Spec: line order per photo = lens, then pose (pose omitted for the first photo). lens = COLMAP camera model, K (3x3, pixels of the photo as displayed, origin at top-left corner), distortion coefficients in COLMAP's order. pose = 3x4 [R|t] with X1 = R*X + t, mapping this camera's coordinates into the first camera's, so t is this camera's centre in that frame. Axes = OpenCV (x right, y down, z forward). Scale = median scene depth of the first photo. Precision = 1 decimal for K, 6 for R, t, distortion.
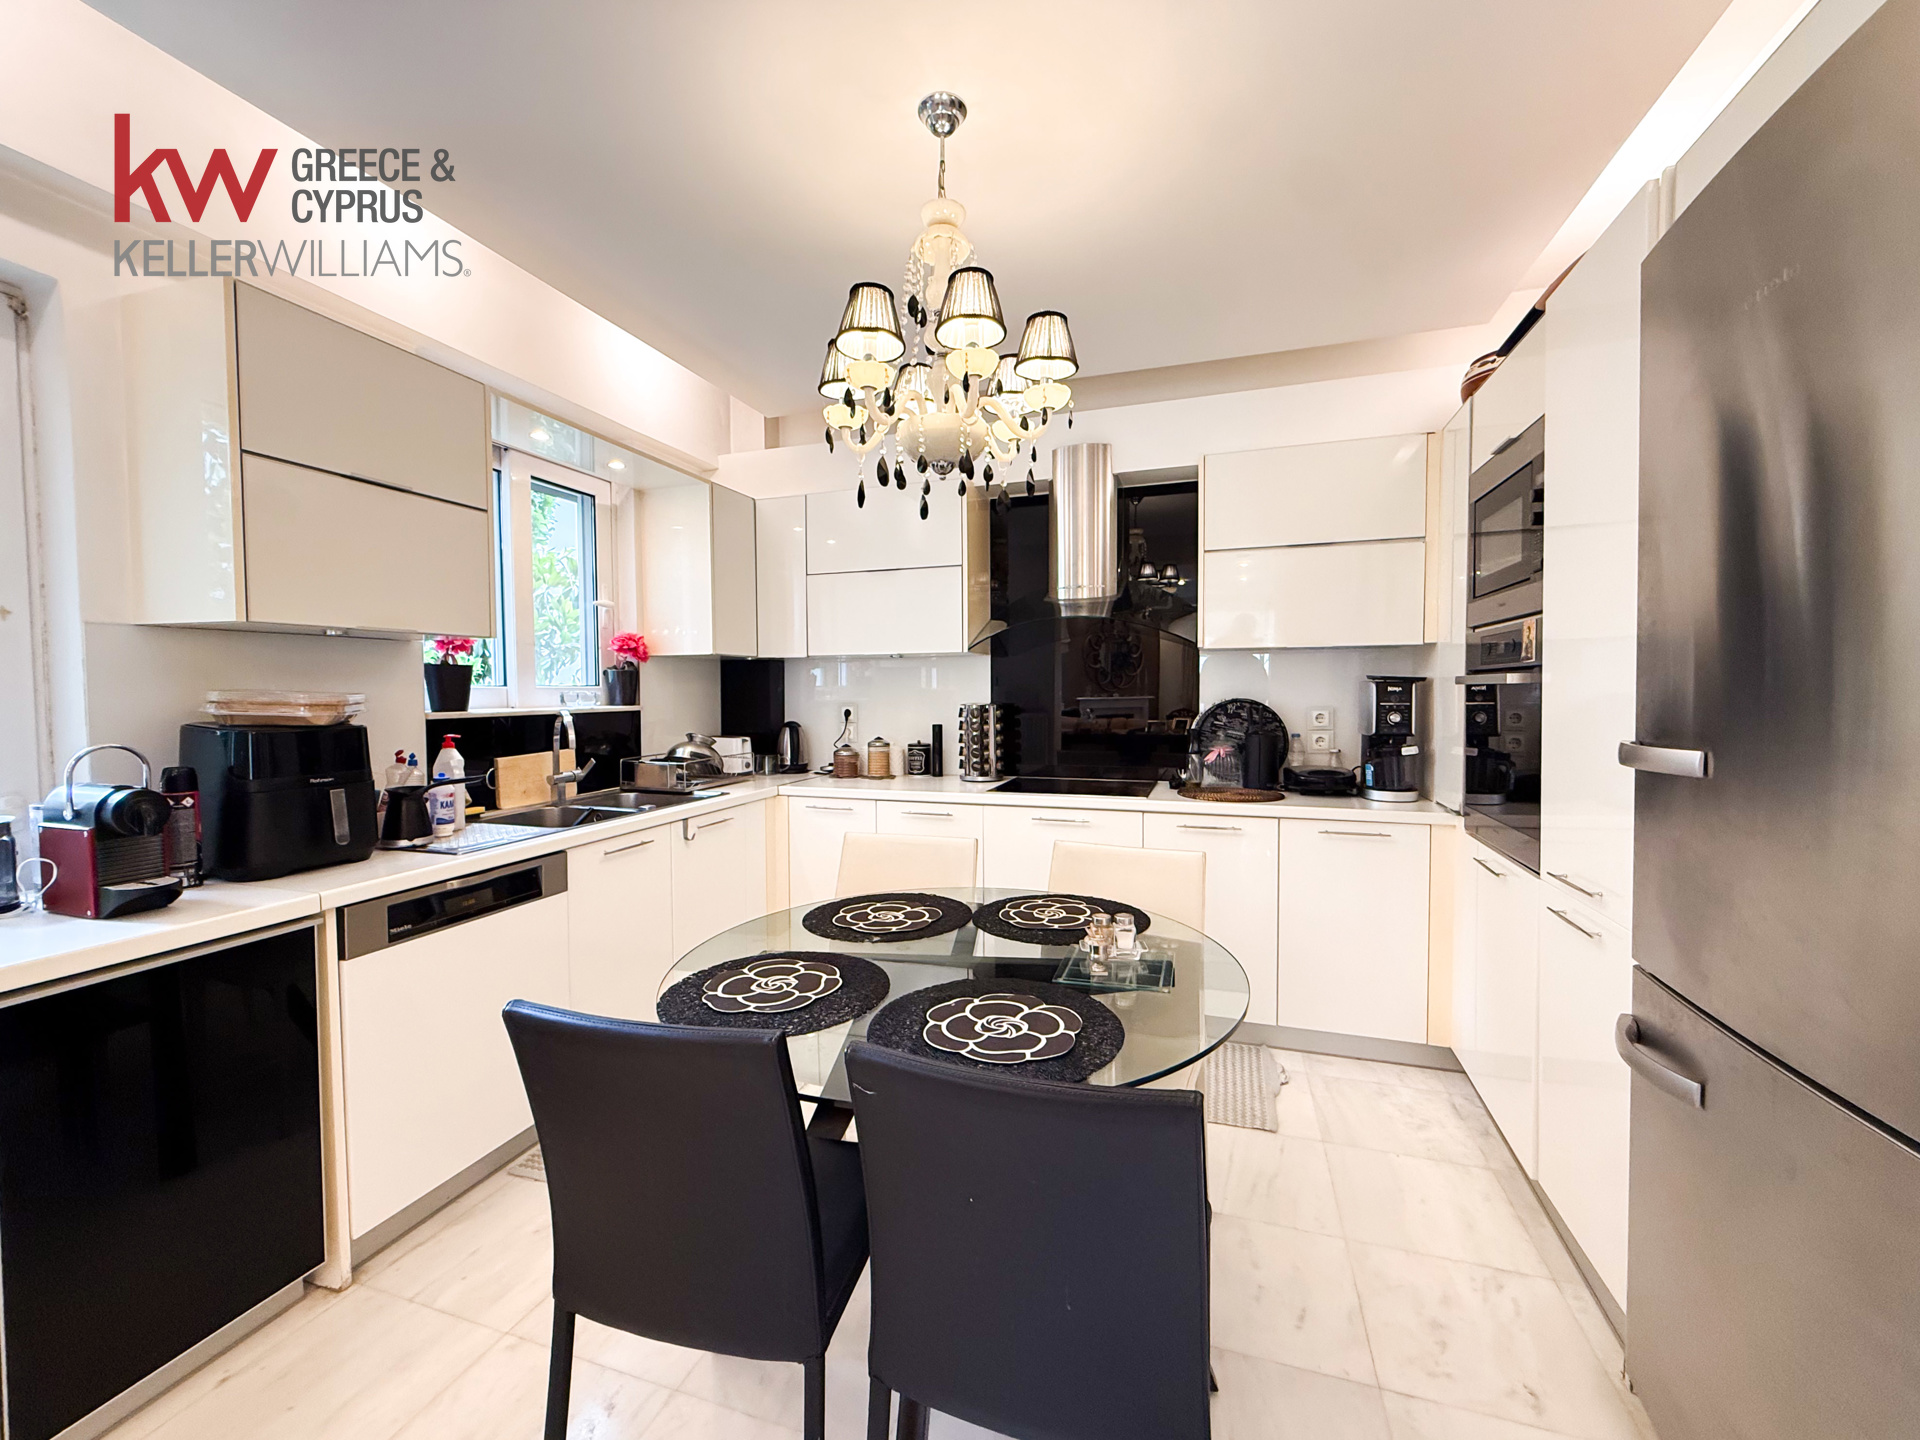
lens RADIAL K [[773.5, 0, 960.0], [0, 773.5, 720.0], [0, 0, 1]] dist [-0.000684, 0.000266]
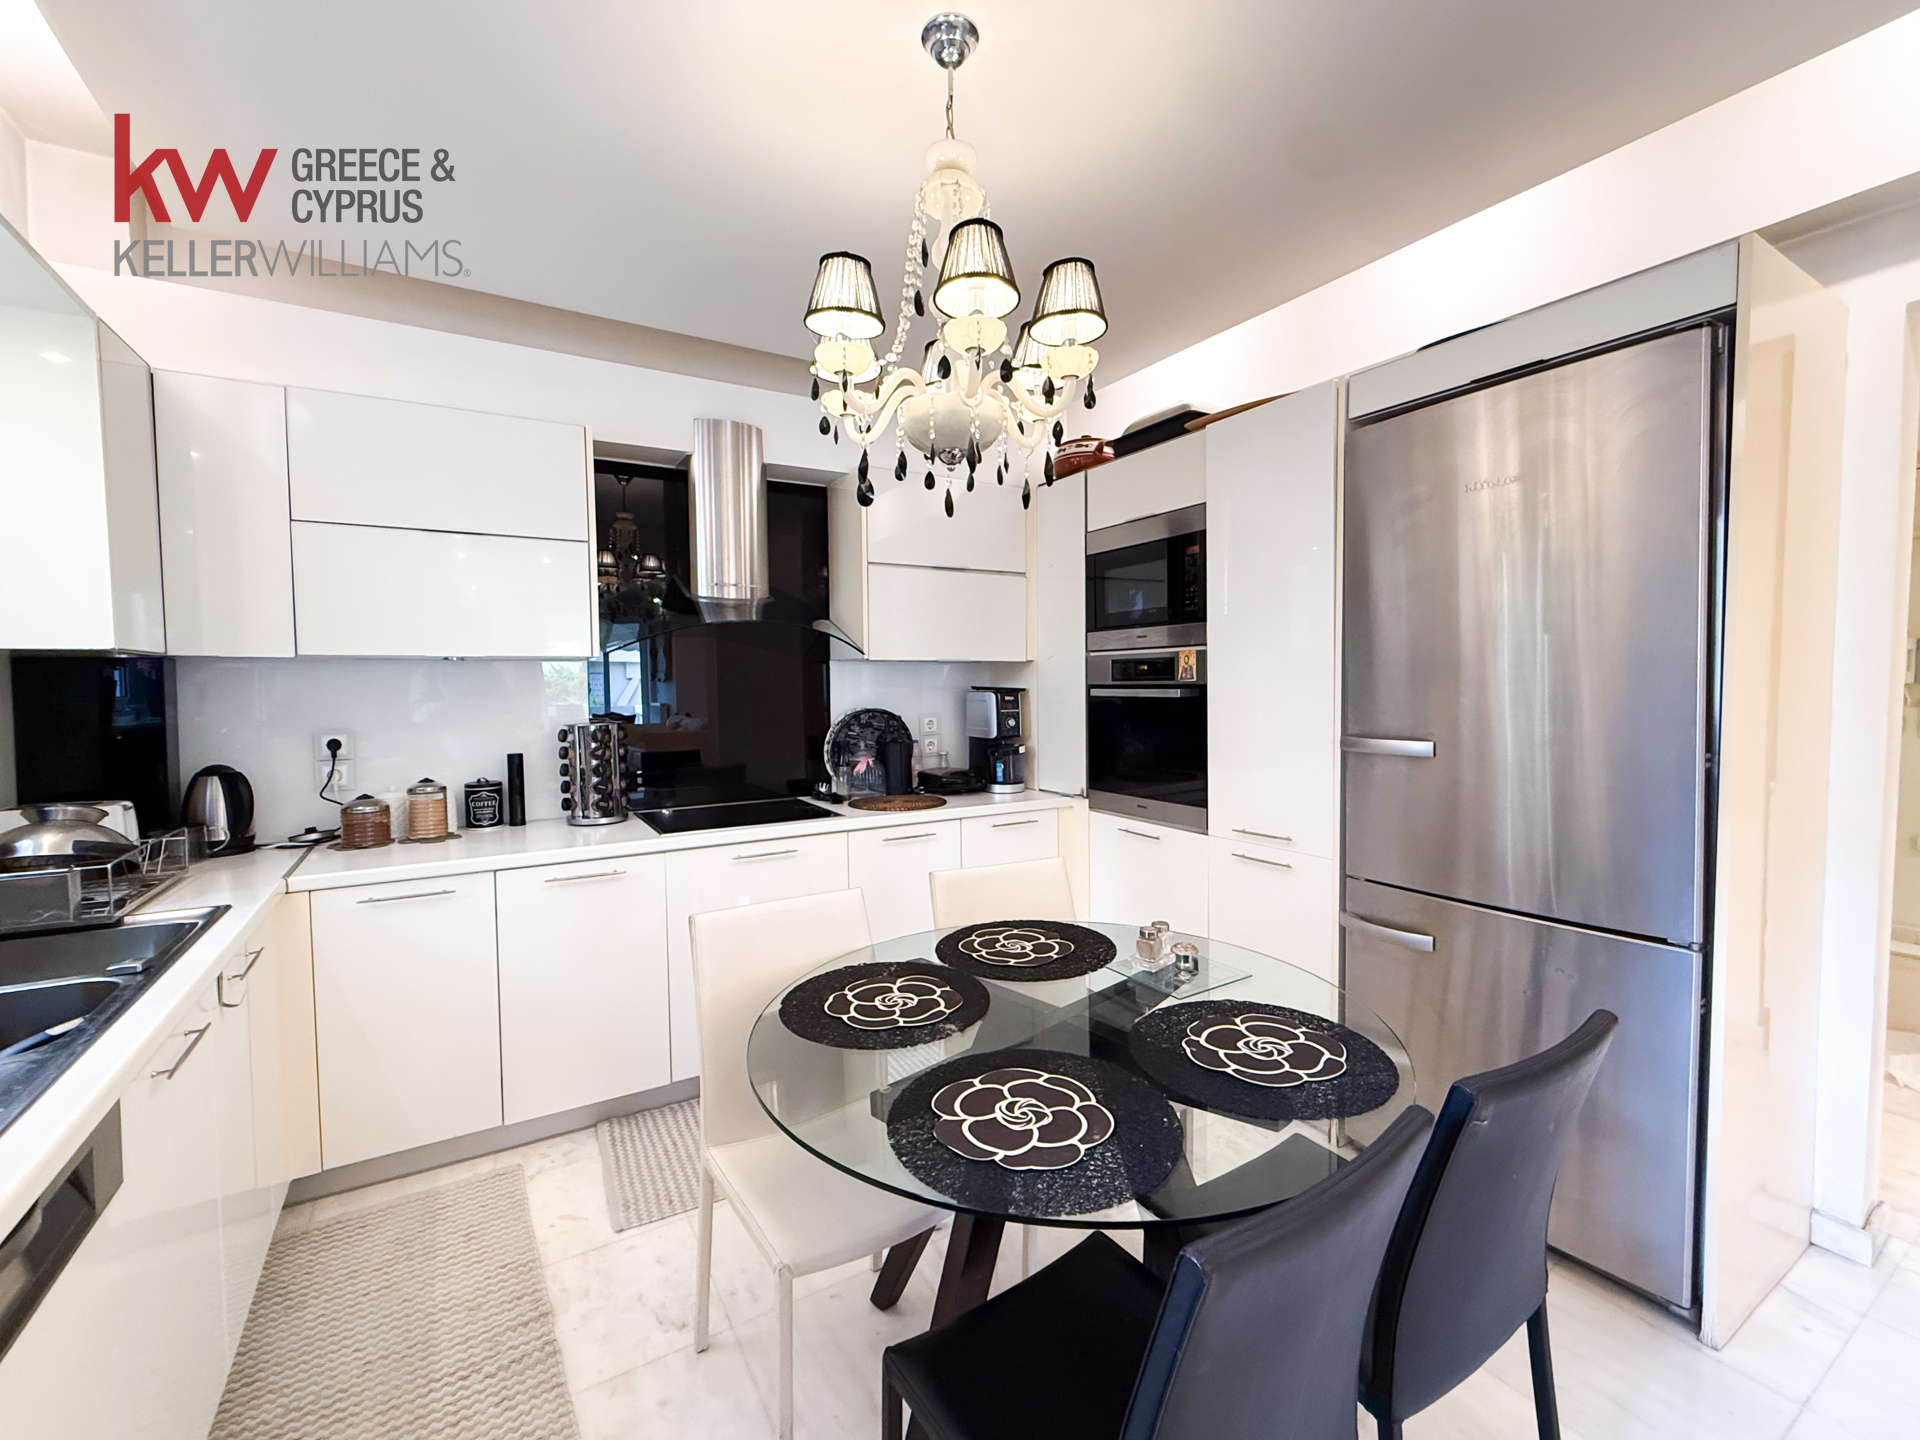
lens RADIAL K [[802.3, 0, 962.6], [0, 802.3, 709.8], [0, 0, 1]] dist [-0.000229, -0.000128]
pose [[0.651984, -0.026151, 0.757782, -0.362344], [0.036193, 0.999339, 0.003347, -0.025205], [-0.757369, 0.025244, 0.652500, 0.216826]]
